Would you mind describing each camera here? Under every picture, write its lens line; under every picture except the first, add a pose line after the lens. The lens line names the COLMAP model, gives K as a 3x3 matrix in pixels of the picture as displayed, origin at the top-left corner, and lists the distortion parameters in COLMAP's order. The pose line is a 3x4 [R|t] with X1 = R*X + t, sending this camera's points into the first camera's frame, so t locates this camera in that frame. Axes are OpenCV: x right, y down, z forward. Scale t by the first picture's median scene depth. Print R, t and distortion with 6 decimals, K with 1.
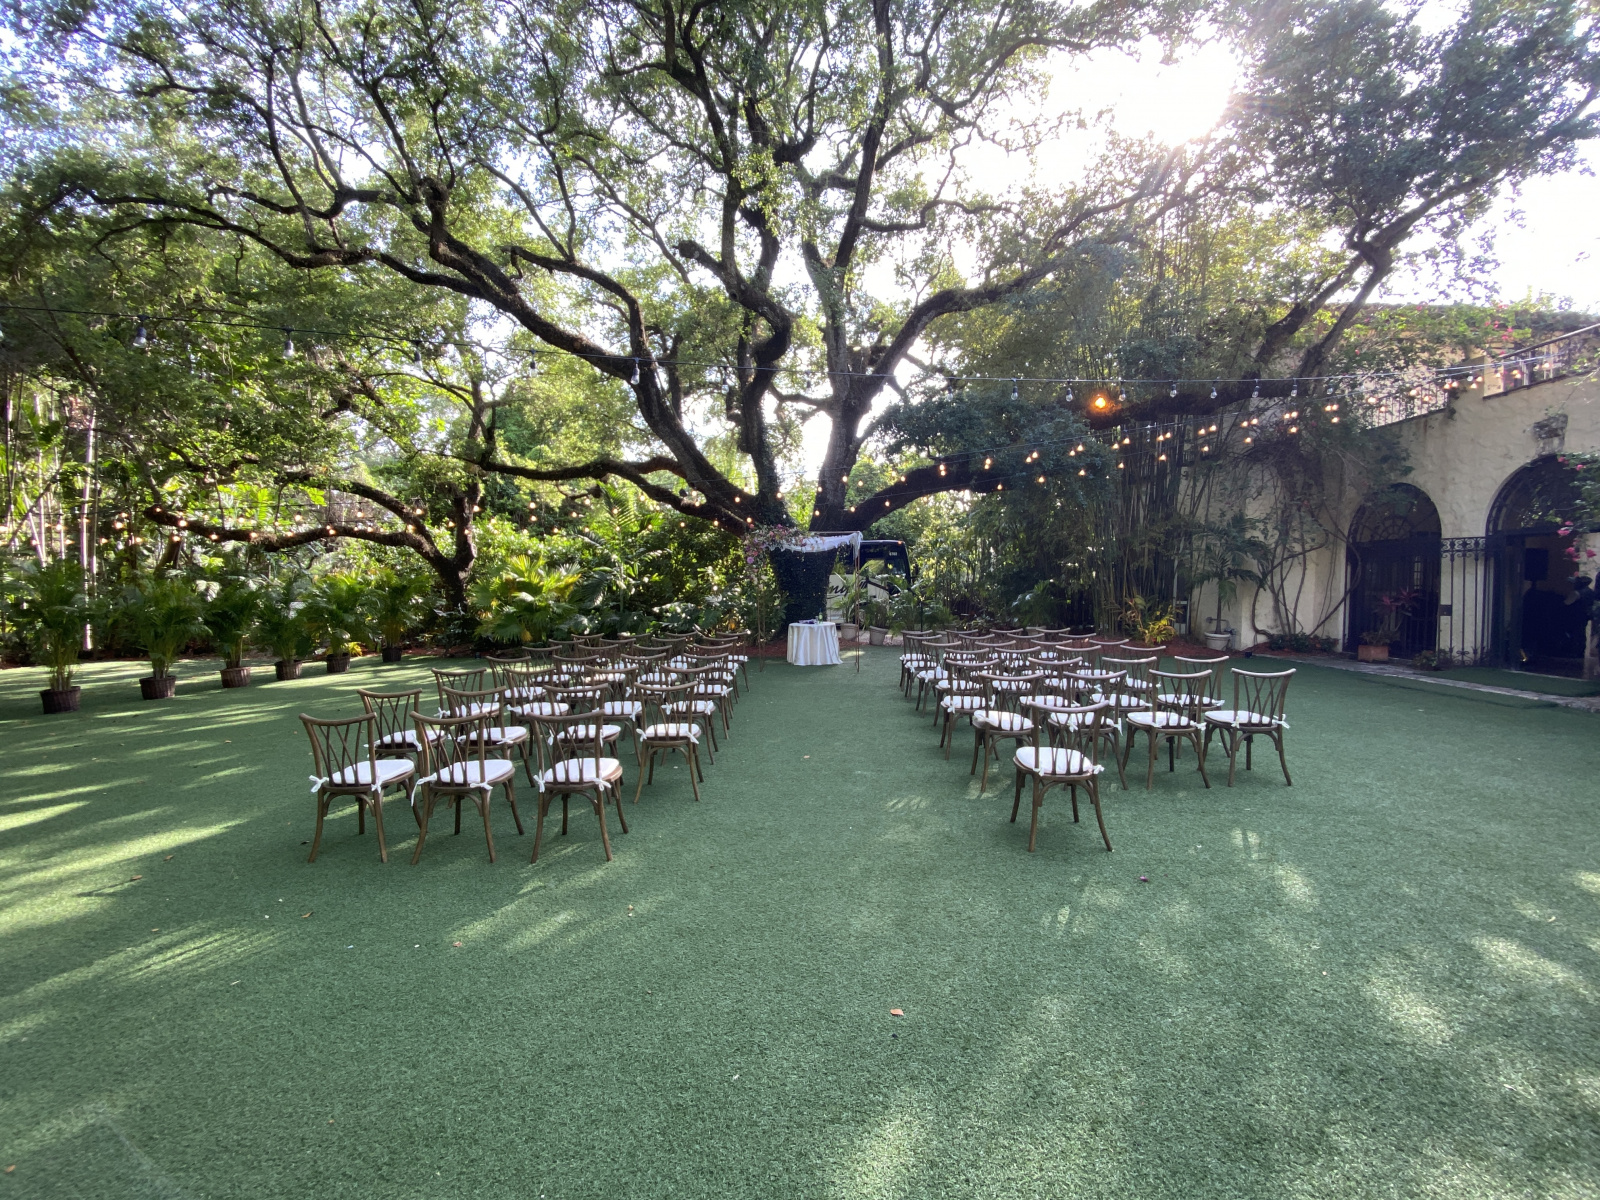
lens RADIAL K [[649.0, 0, 803.9], [0, 649.0, 606.9], [0, 0, 1]] dist [0.028847, -0.001319]
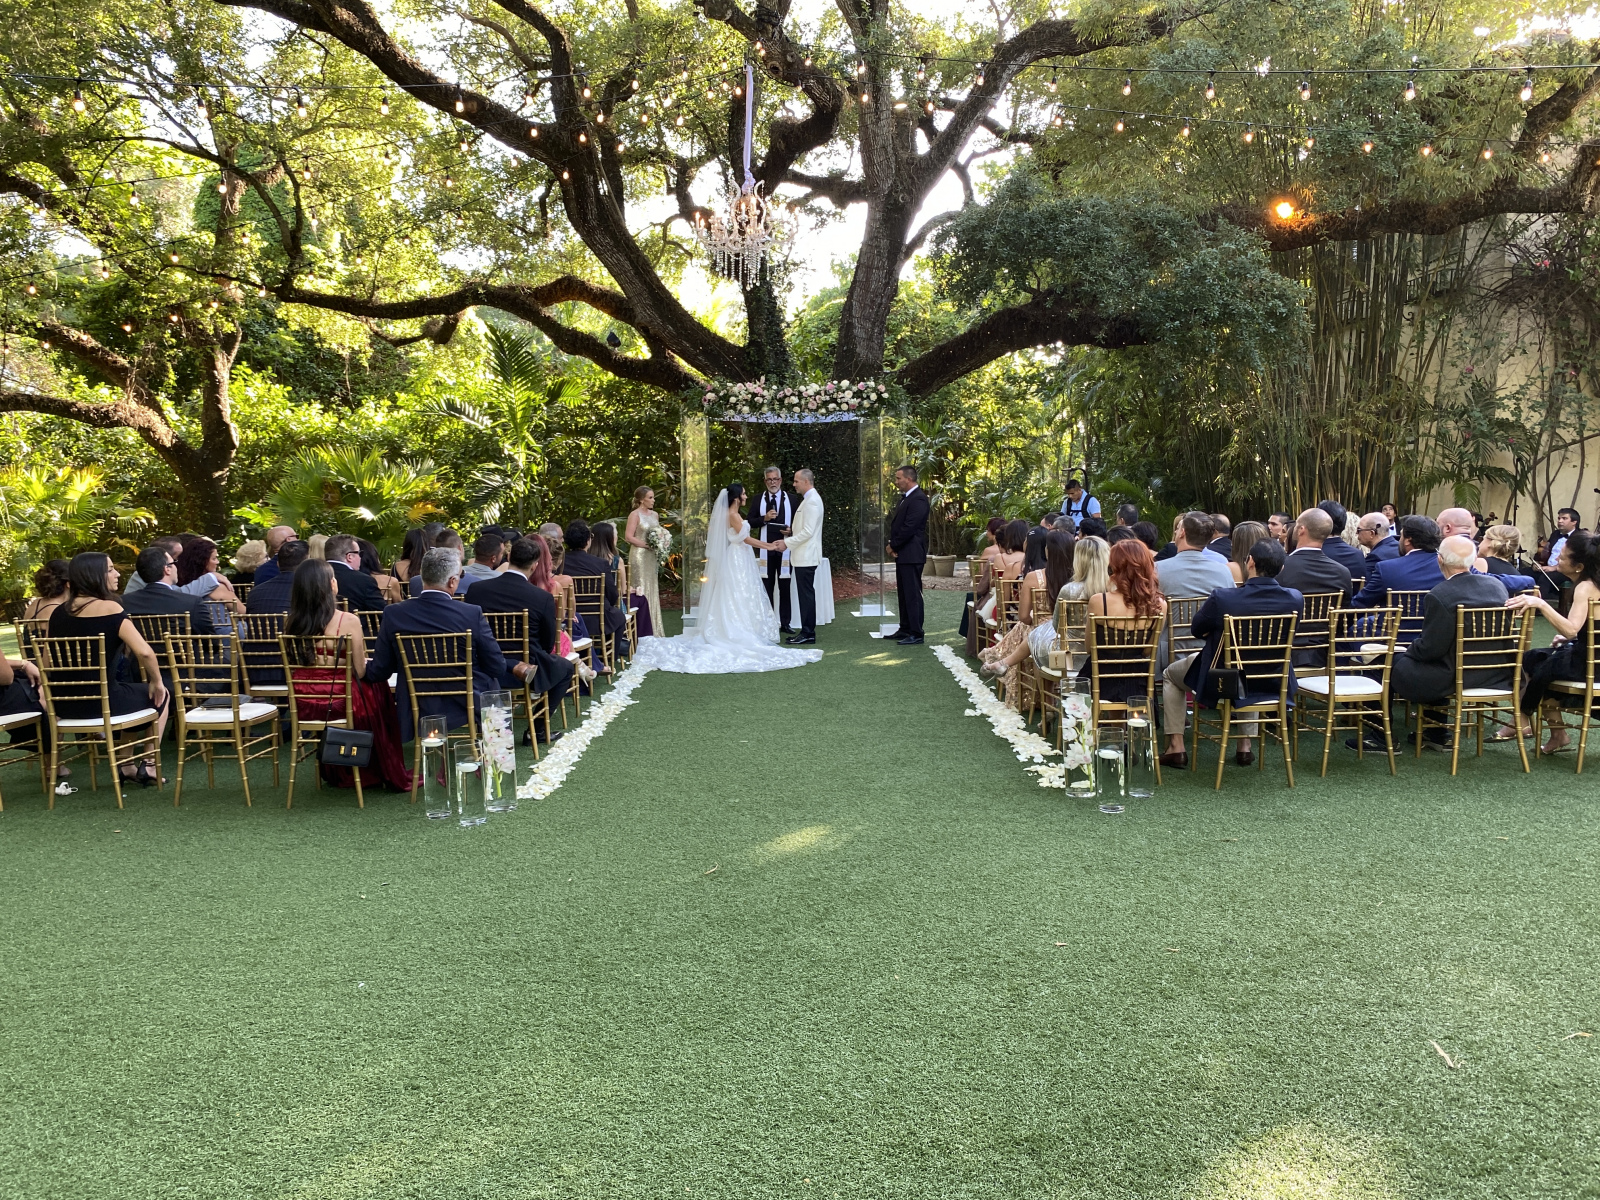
lens RADIAL K [[1226.6, 0, 797.7], [0, 1226.6, 587.3], [0, 0, 1]] dist [0.036312, -0.029551]
pose [[0.997904, -0.006857, 0.064342, -0.097895], [0.004111, 0.999079, 0.042712, 0.007479], [-0.064576, -0.042358, 0.997013, -0.182360]]
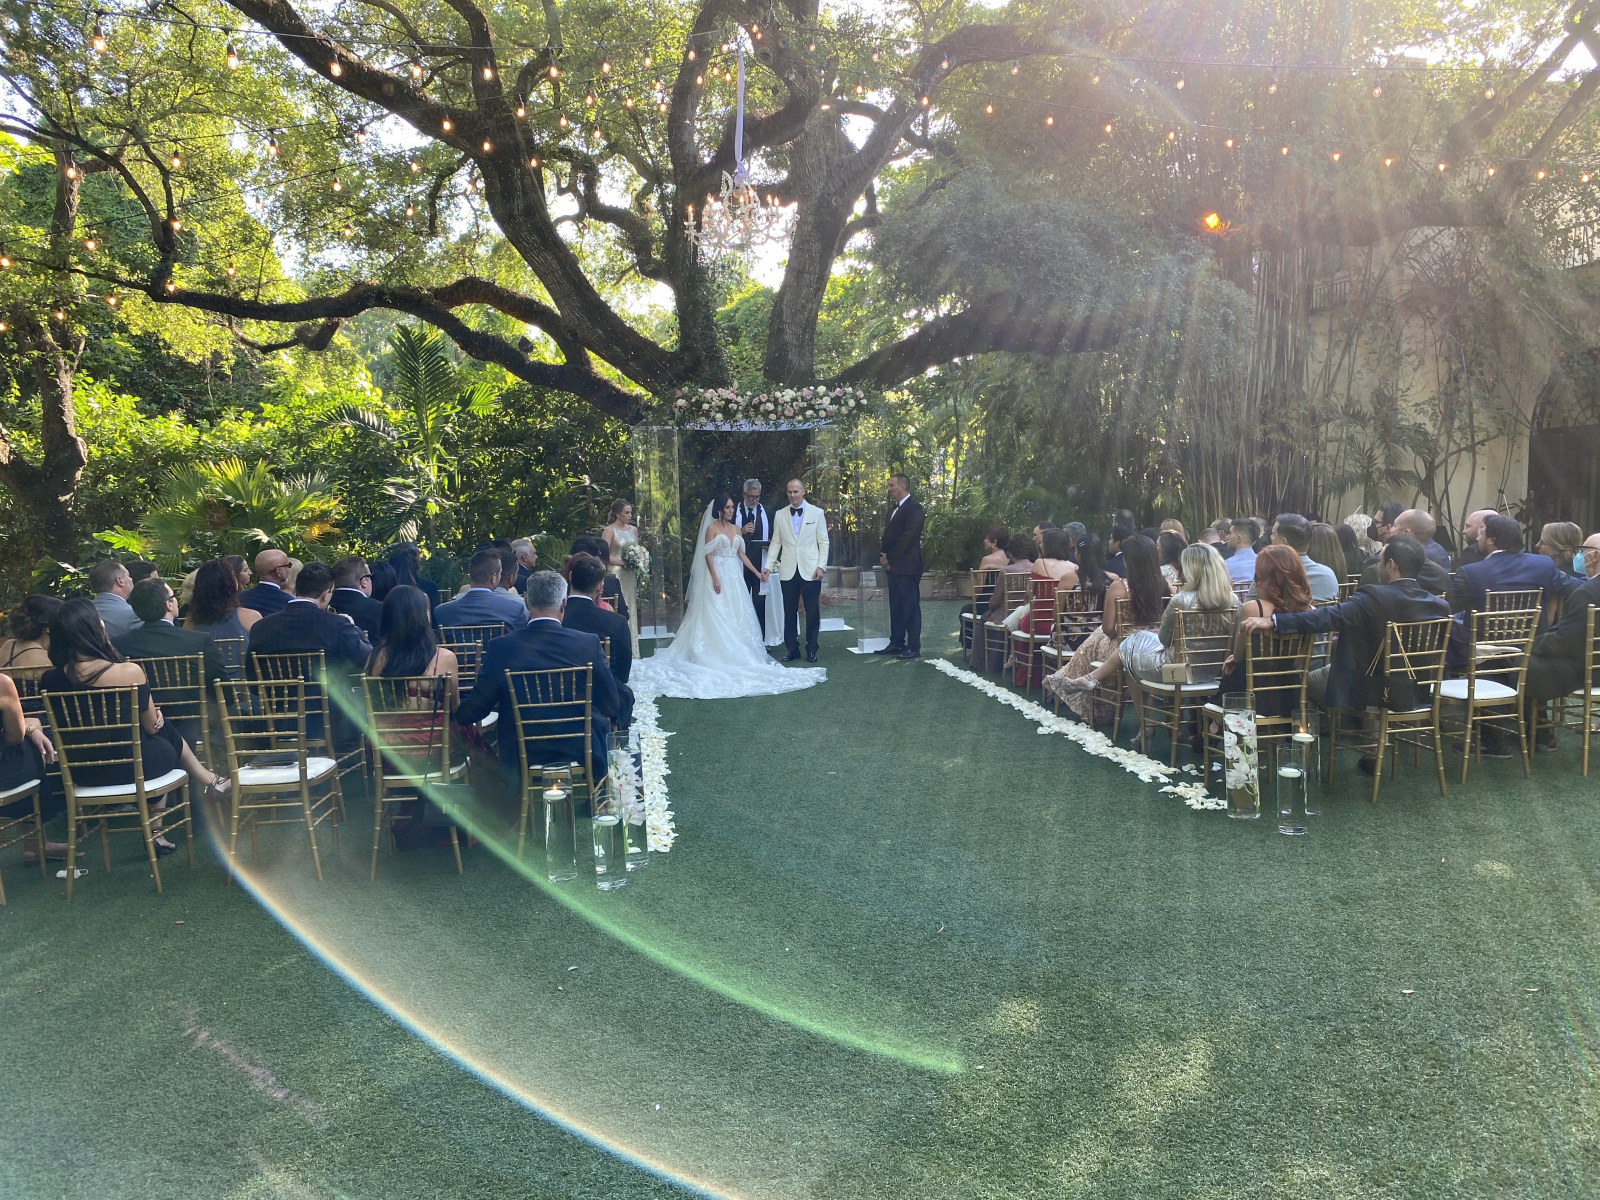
lens RADIAL K [[1226.6, 0, 809.0], [0, 1226.6, 595.3], [0, 0, 1]] dist [0.036312, -0.029551]
pose [[0.977120, -0.032552, 0.210182, -0.194432], [0.024418, 0.998853, 0.041178, 0.005654], [-0.211281, -0.035104, 0.976795, -0.129120]]
